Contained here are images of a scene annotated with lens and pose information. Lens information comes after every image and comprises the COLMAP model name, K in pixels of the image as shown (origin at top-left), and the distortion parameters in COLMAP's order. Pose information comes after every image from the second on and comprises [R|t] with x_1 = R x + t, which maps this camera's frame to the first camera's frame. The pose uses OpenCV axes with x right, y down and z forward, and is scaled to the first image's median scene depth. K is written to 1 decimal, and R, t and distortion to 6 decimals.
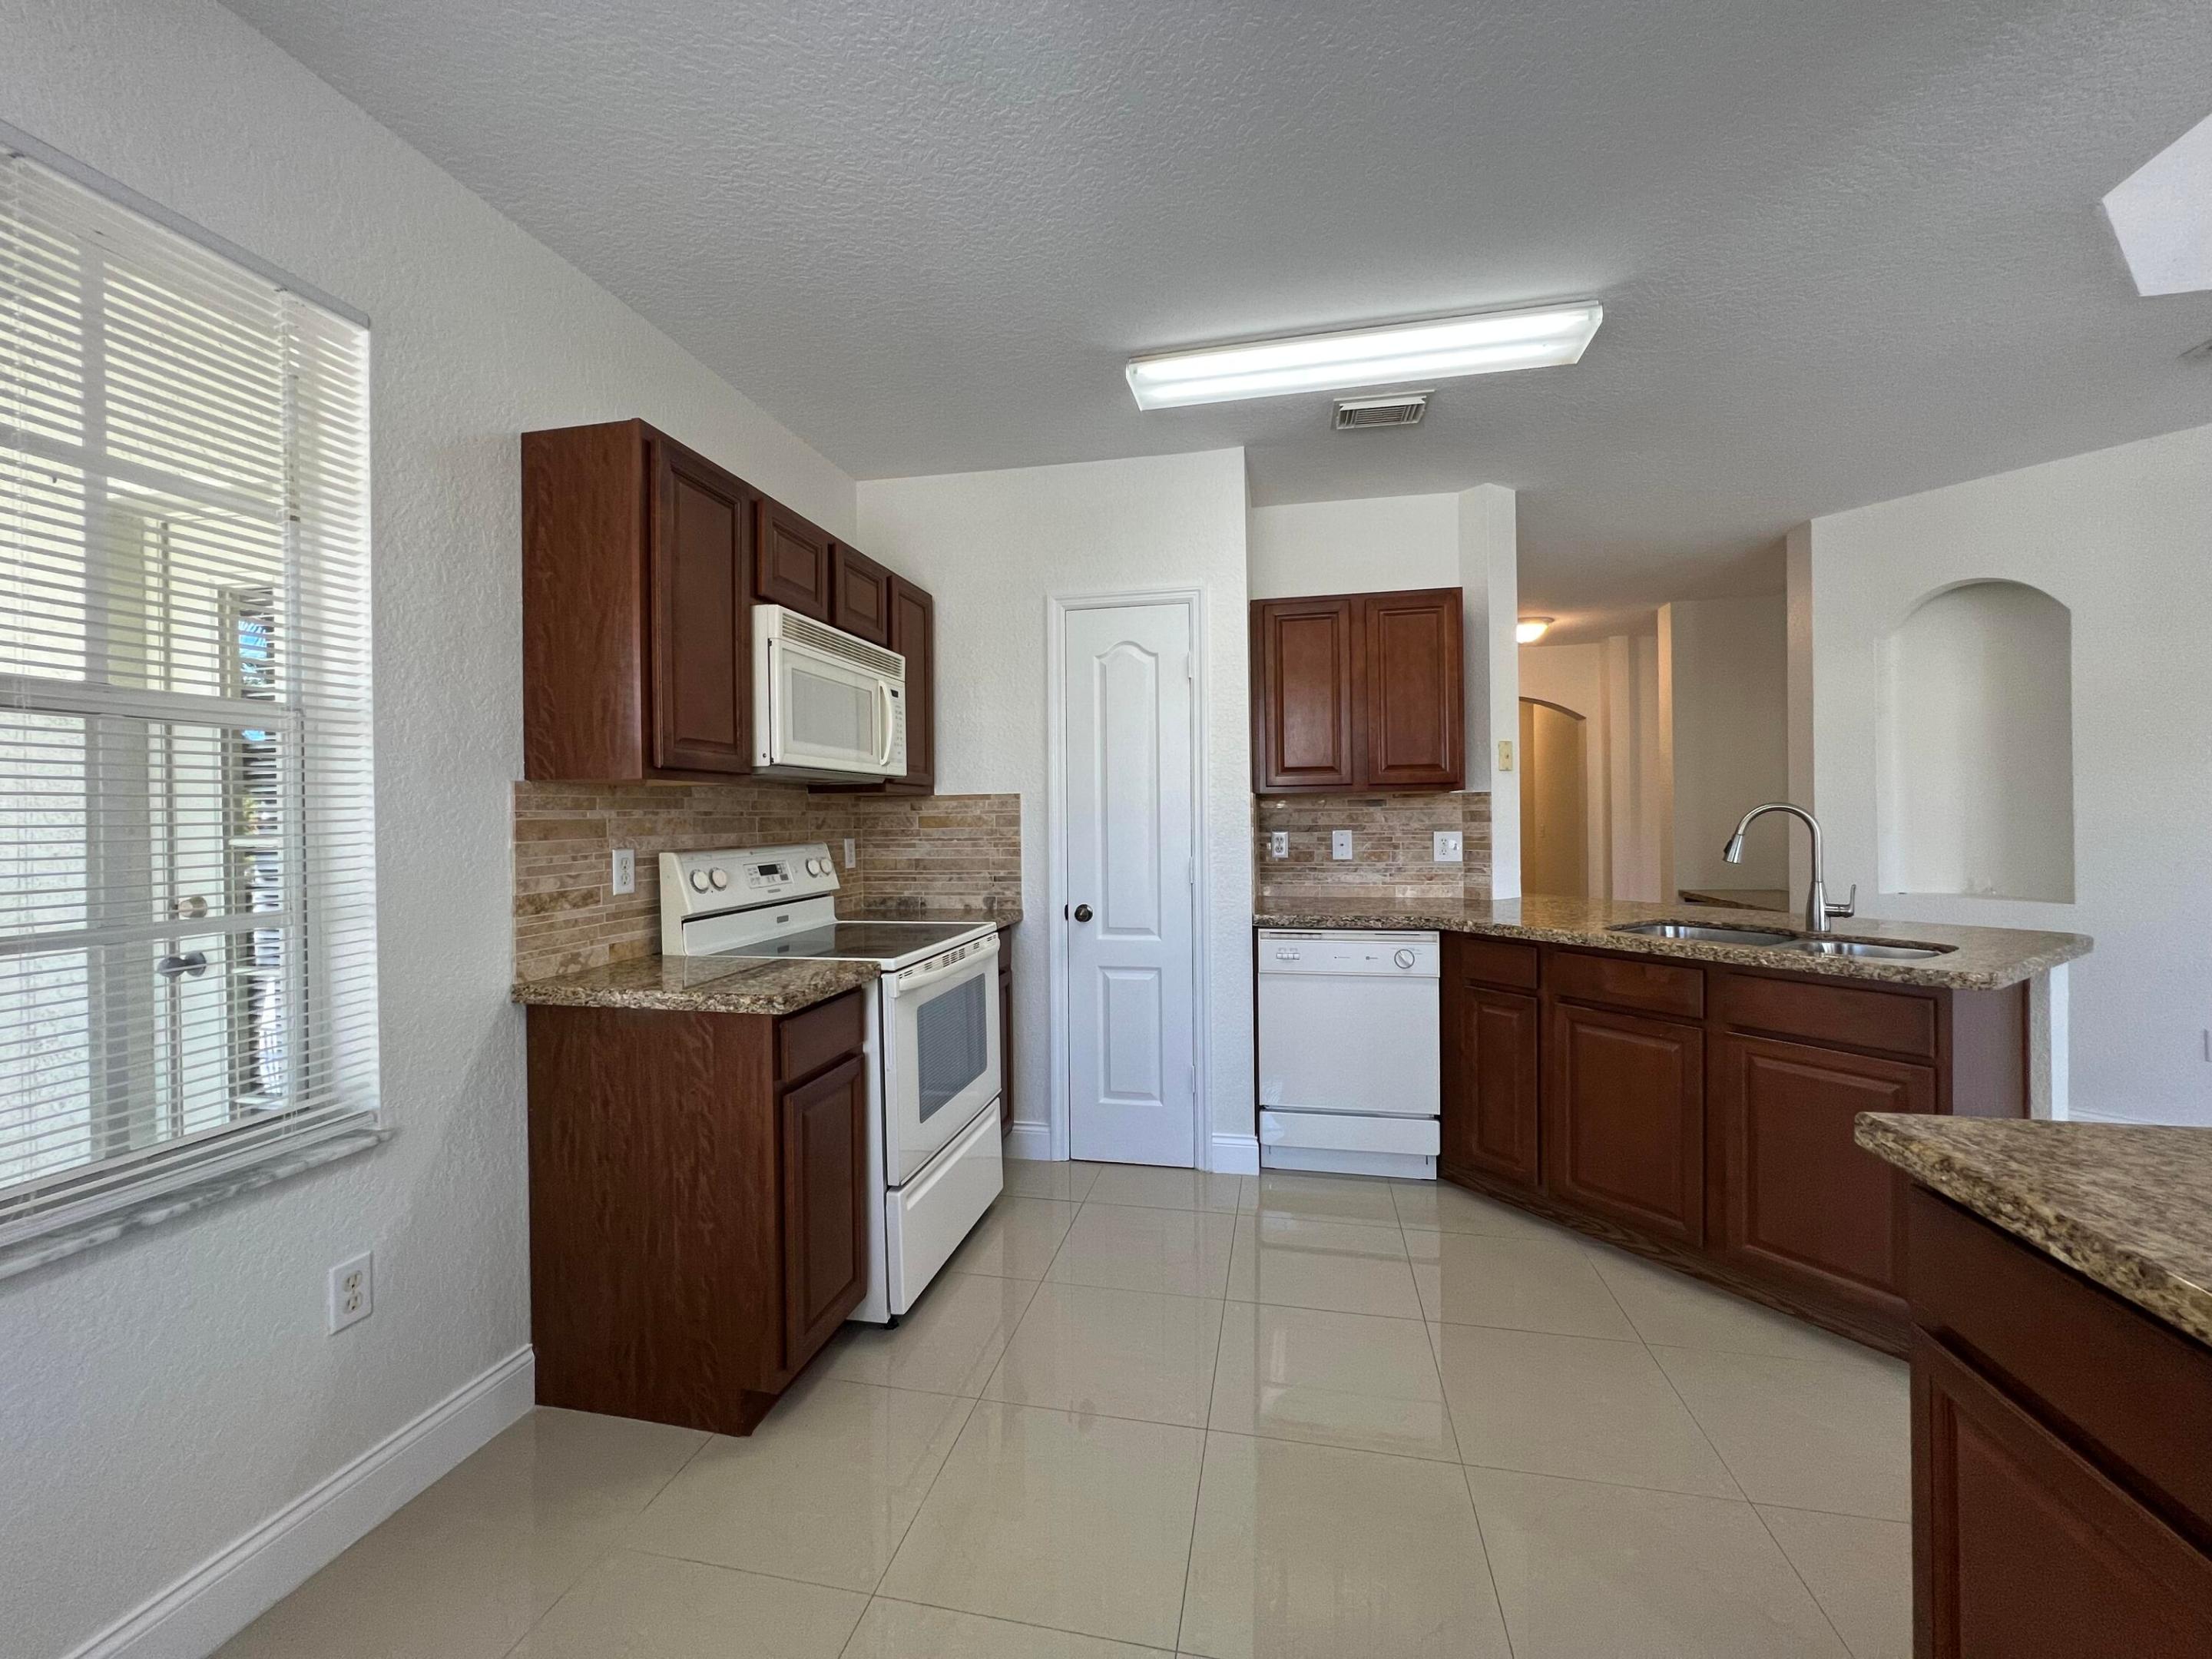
lens RADIAL K [[883.0, 0, 1110.9], [0, 883.0, 817.8], [0, 0, 1]] dist [0.000023, -0.000589]
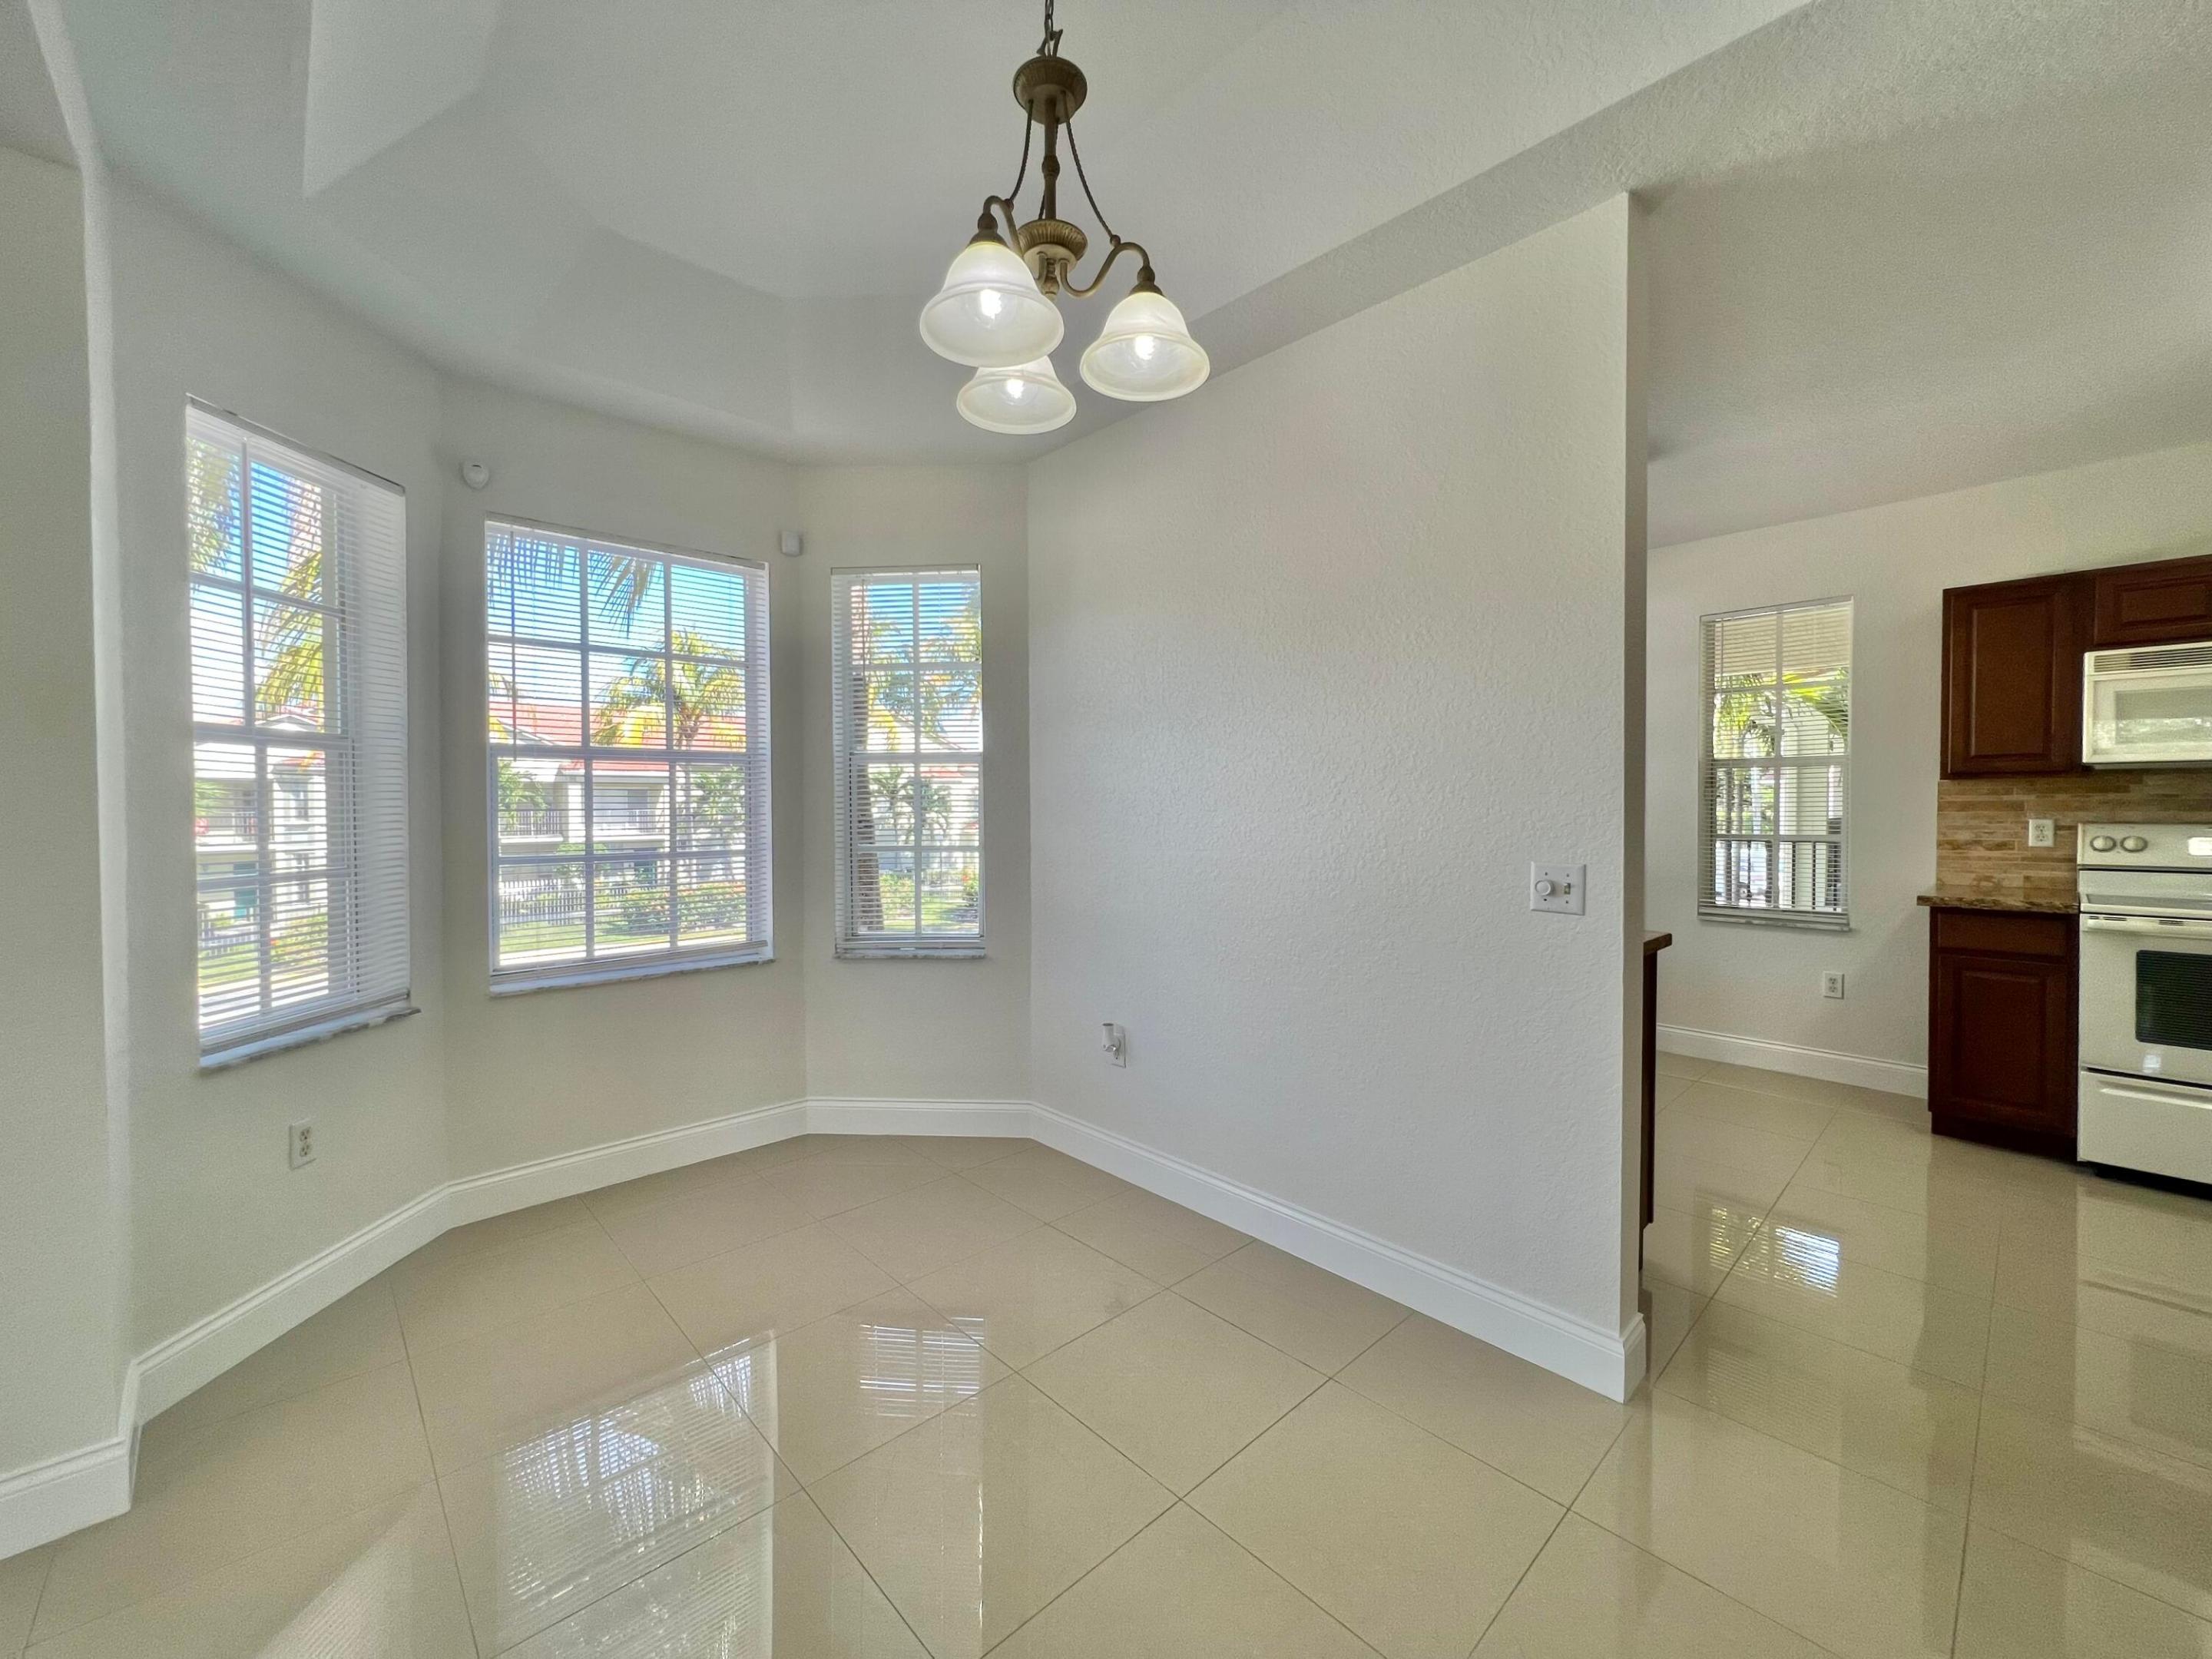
lens RADIAL K [[883.0, 0, 1104.6], [0, 883.0, 825.2], [0, 0, 1]] dist [0.000023, -0.000589]
pose [[-0.574554, 0.033547, -0.817779, 1.201963], [0.010812, 0.999384, 0.033401, -0.017348], [0.818395, 0.010349, -0.574563, 0.363025]]
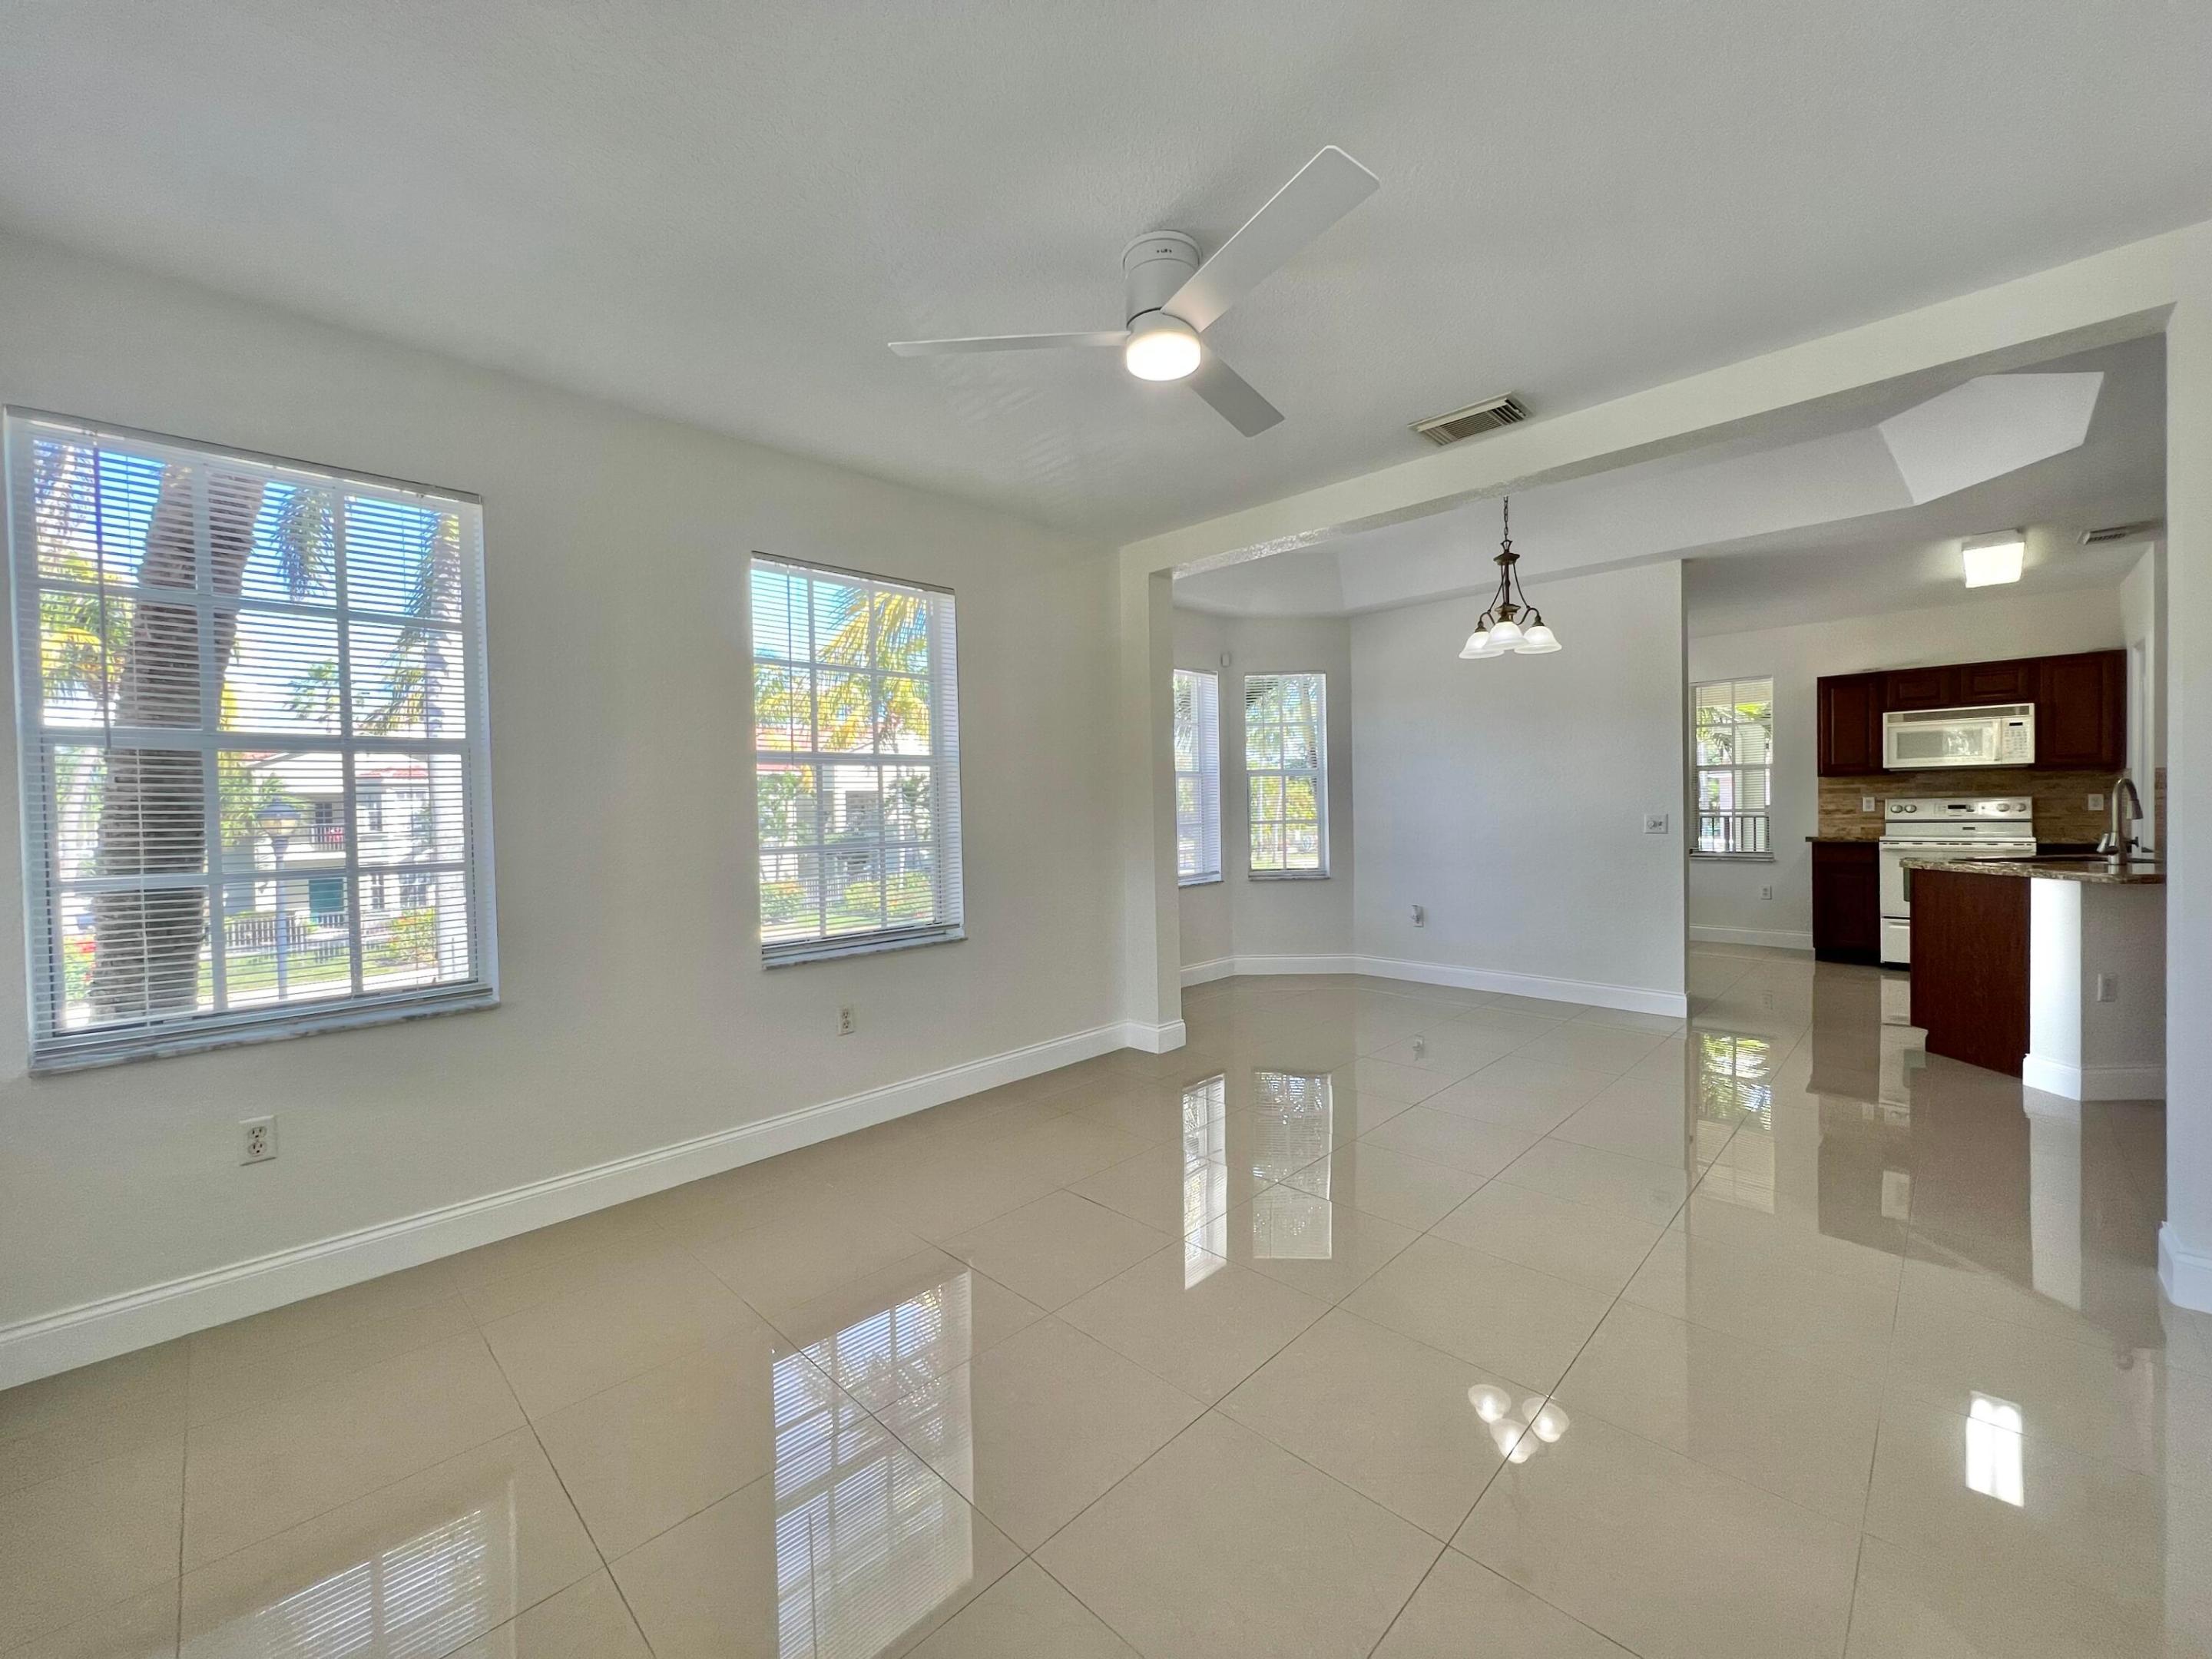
lens RADIAL K [[883.0, 0, 1112.9], [0, 883.0, 822.2], [0, 0, 1]] dist [0.000023, -0.000589]
pose [[-0.535955, 0.037504, -0.843413, 2.374370], [0.024202, 0.999285, 0.029056, -0.020280], [0.843900, -0.004840, -0.536479, 0.294693]]
